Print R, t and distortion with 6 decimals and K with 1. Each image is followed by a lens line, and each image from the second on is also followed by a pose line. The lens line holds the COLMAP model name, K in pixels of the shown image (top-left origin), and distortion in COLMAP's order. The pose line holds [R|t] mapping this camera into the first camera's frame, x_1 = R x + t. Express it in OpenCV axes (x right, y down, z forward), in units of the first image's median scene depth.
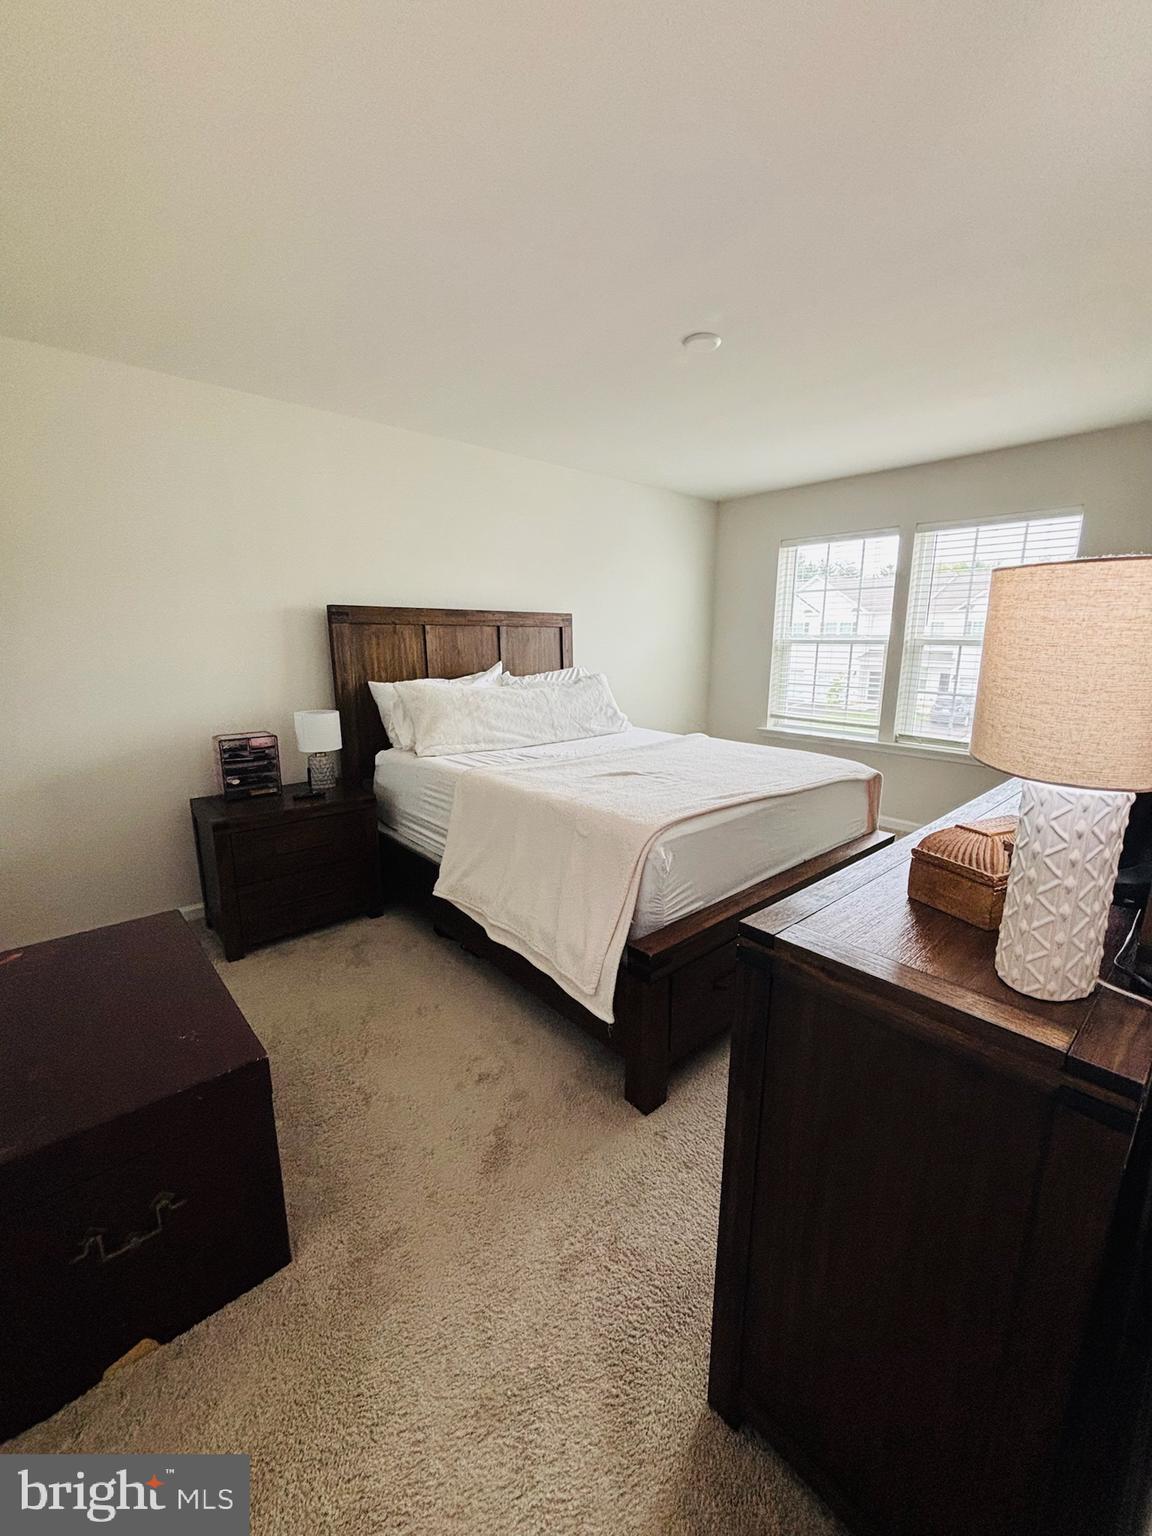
lens RADIAL K [[618.5, 0, 577.4], [0, 618.5, 769.5], [0, 0, 1]] dist [-0.004205, -0.000921]
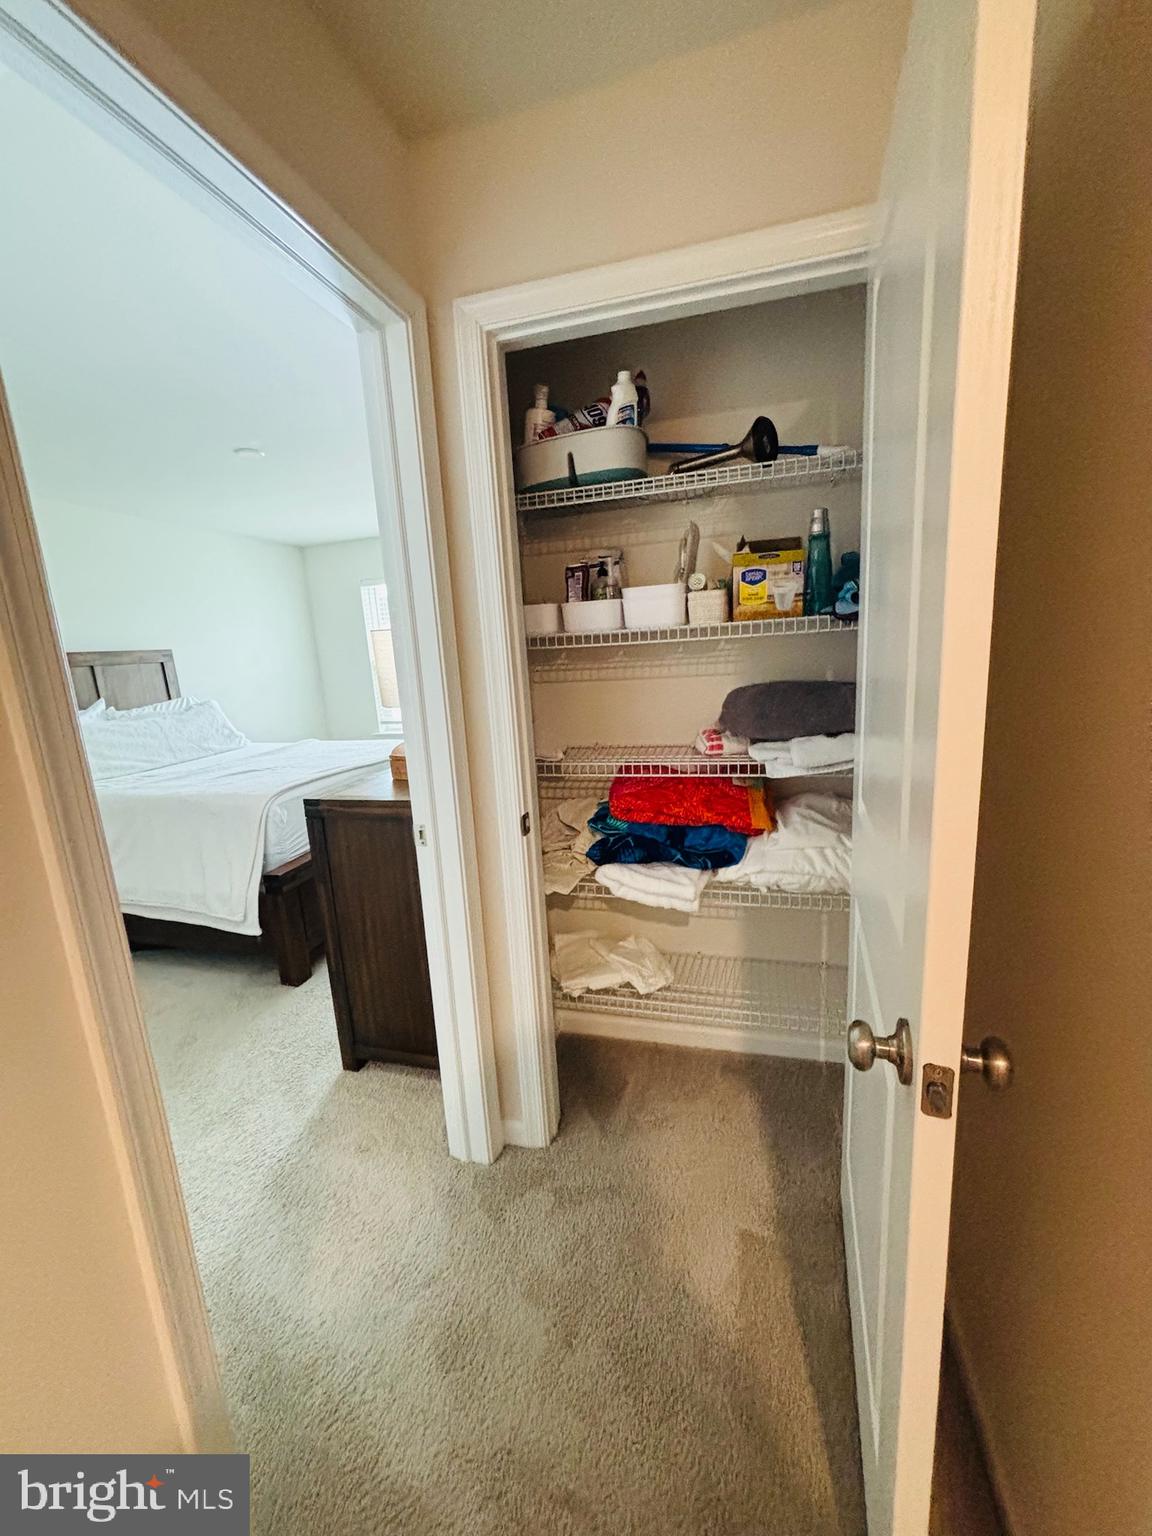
lens RADIAL K [[618.5, 0, 578.8], [0, 618.5, 763.3], [0, 0, 1]] dist [-0.004205, -0.000921]
pose [[0.839737, -0.155359, 0.520294, -0.004633], [0.176753, 0.984218, 0.008612, 0.081006], [-0.513420, 0.084731, 0.853944, -0.362660]]
